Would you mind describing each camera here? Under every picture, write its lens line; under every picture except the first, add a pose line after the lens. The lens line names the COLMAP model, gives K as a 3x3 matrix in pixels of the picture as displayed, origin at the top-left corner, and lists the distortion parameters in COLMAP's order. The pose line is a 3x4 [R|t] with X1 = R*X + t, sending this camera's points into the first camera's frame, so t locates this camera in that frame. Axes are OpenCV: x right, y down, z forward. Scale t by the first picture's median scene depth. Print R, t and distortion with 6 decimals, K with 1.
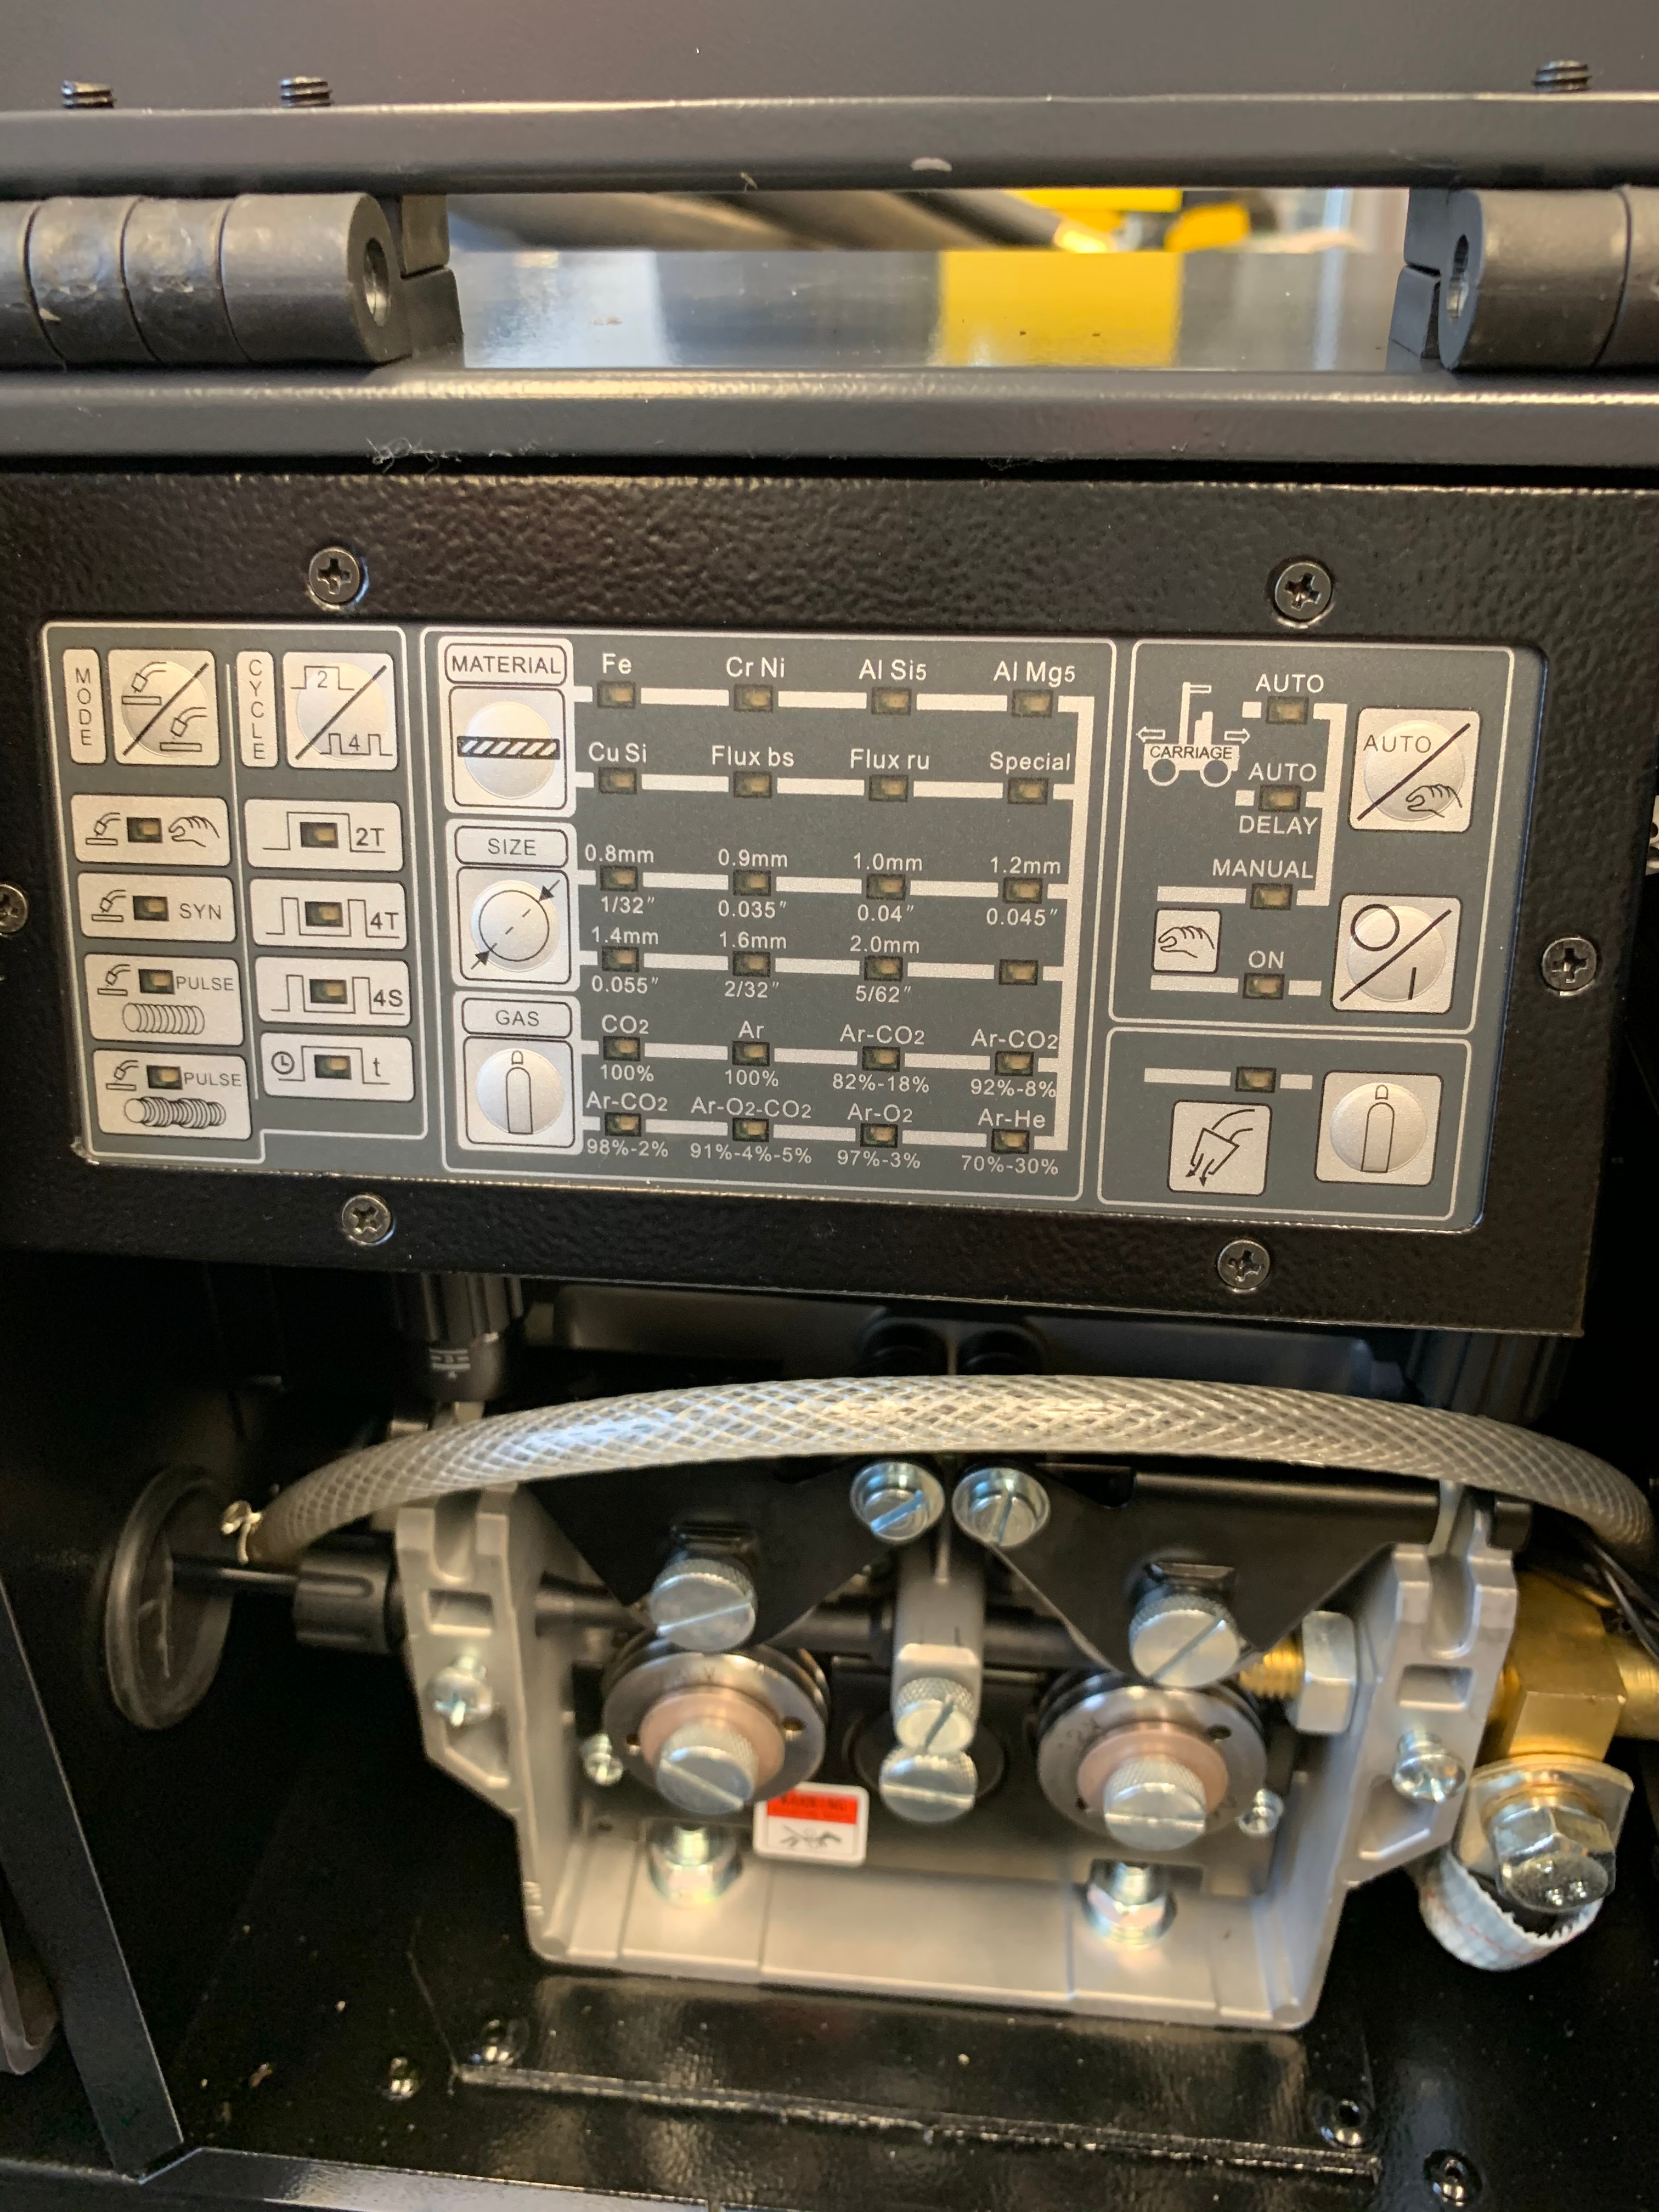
lens RADIAL K [[1759.9, 0, 829.5], [0, 1759.9, 1106.0], [0, 0, 1]] dist [0.090520, -0.189834]
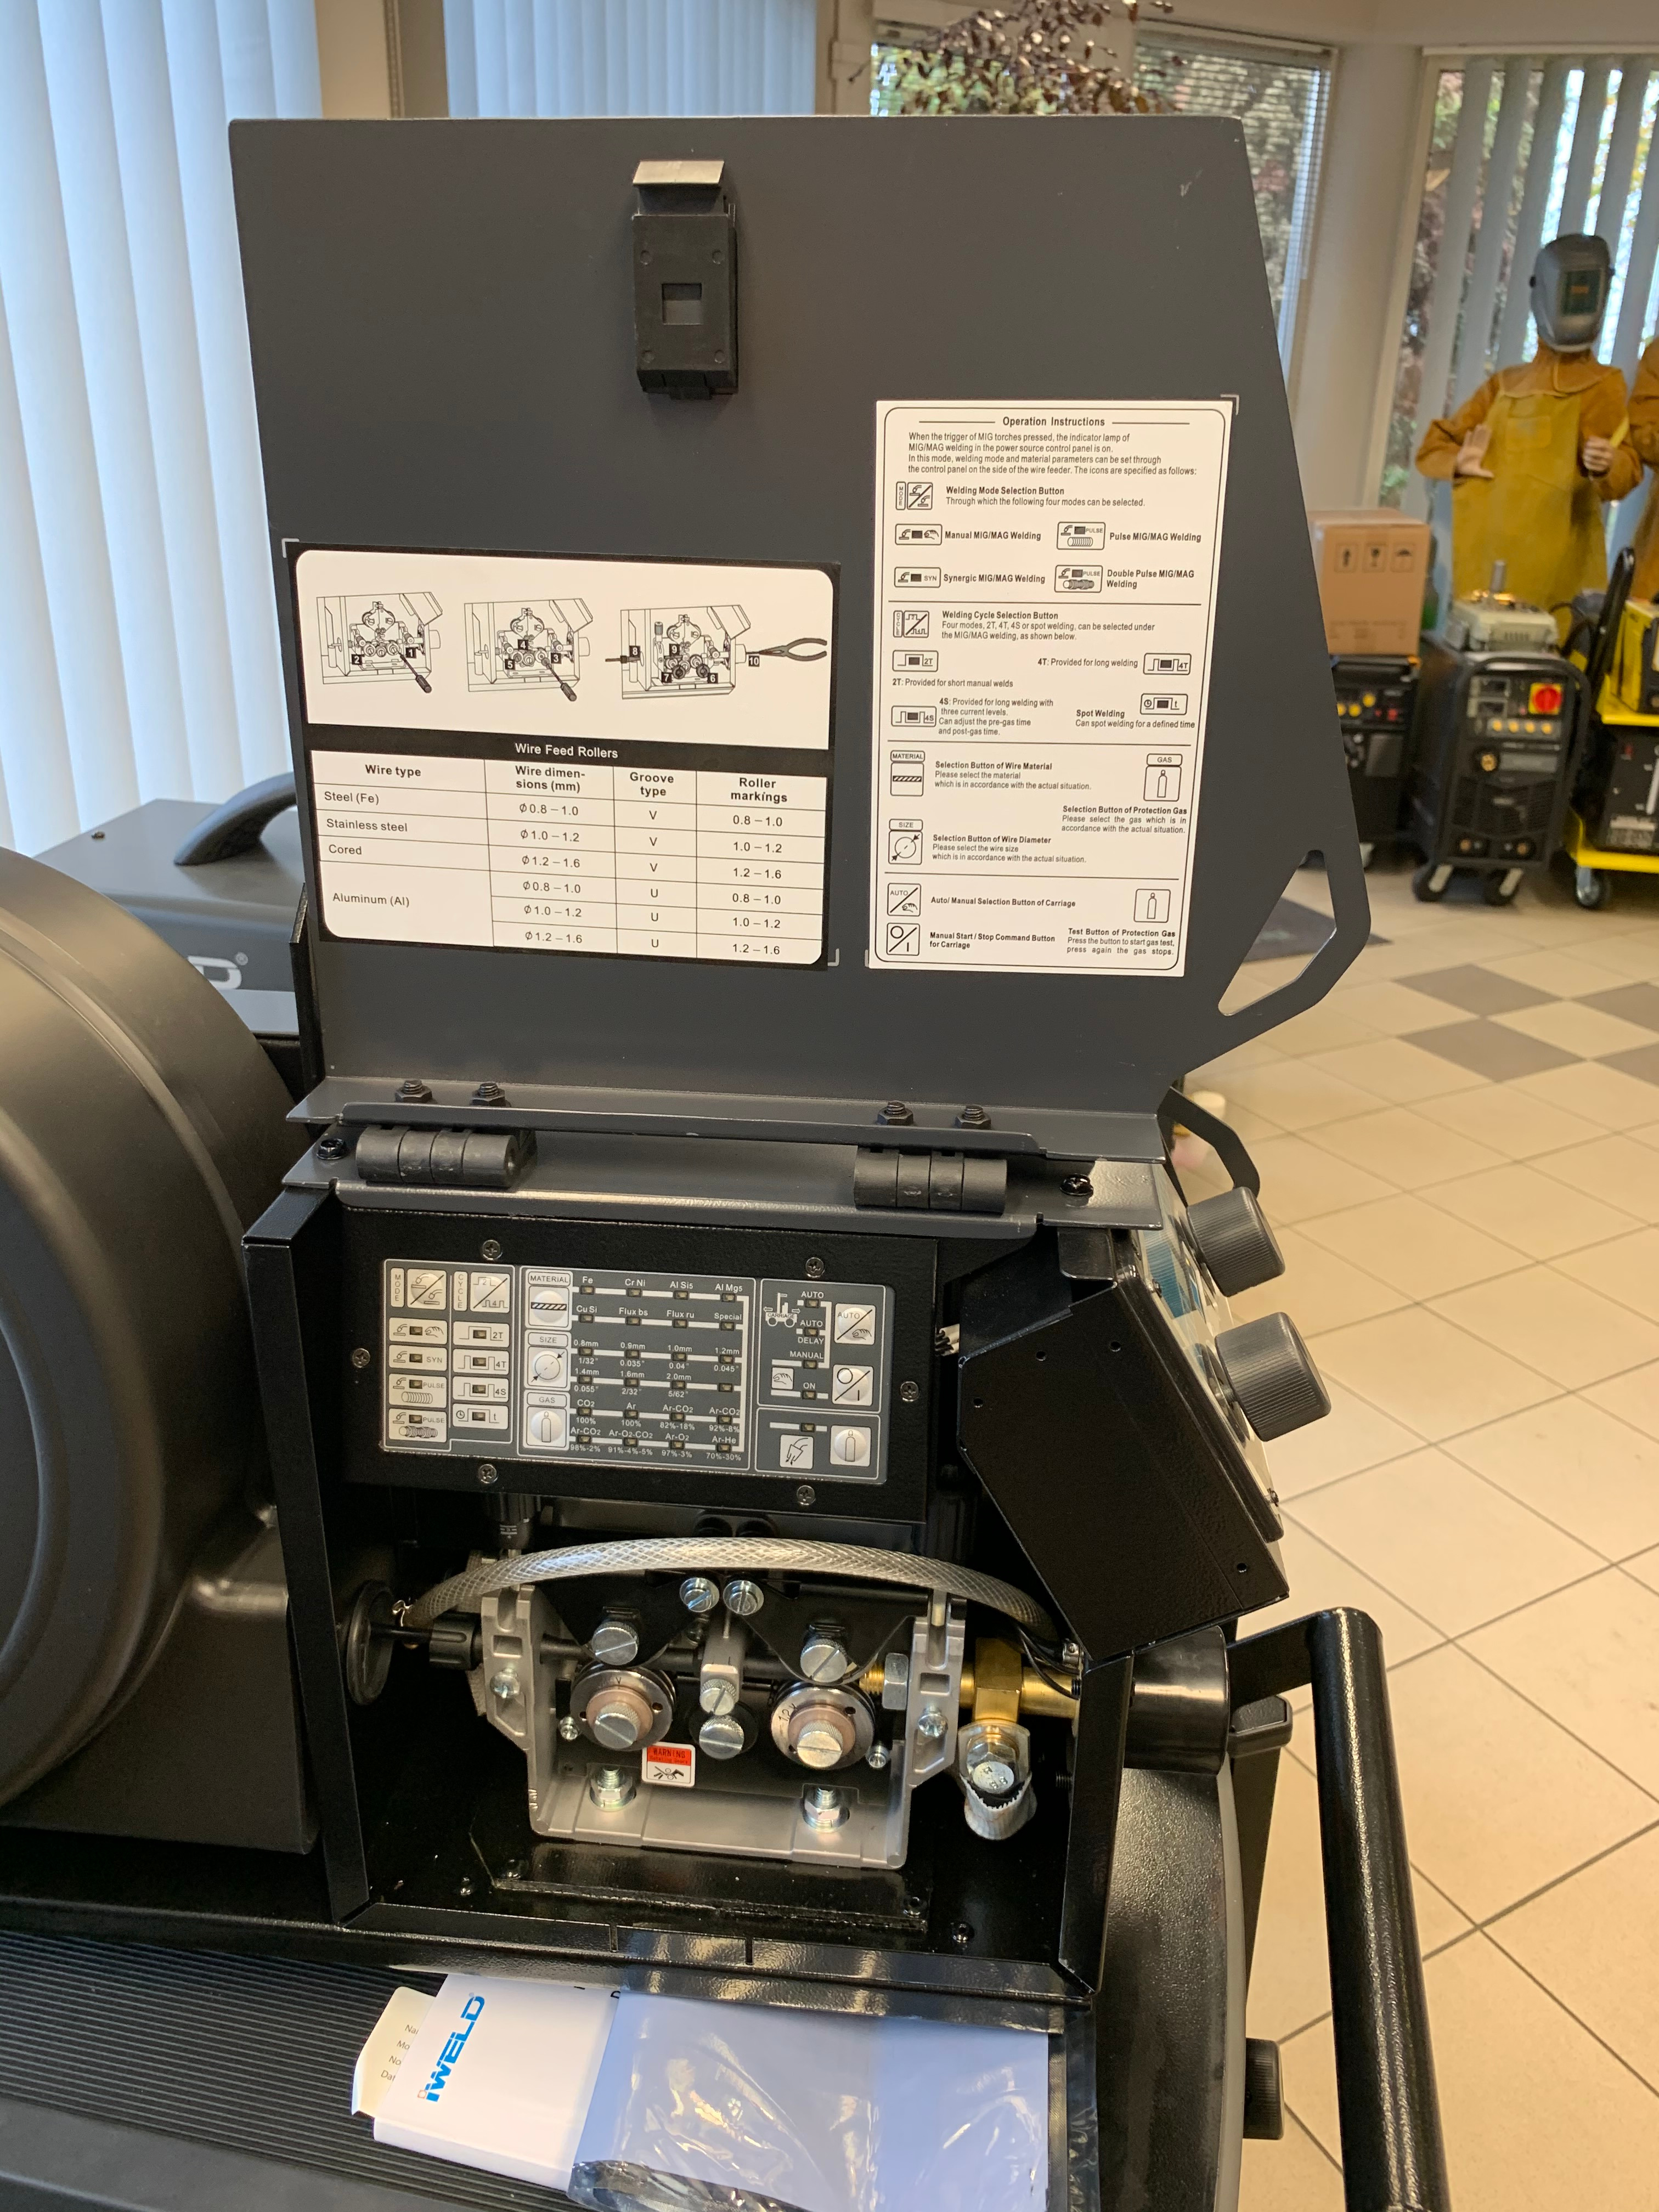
lens RADIAL K [[1702.2, 0, 812.7], [0, 1702.2, 1098.3], [0, 0, 1]] dist [0.210204, -0.587029]
pose [[0.999894, 0.014269, -0.002772, 0.239640], [-0.014494, 0.993100, -0.116375, -0.211523], [0.001092, 0.116403, 0.993201, -1.726647]]
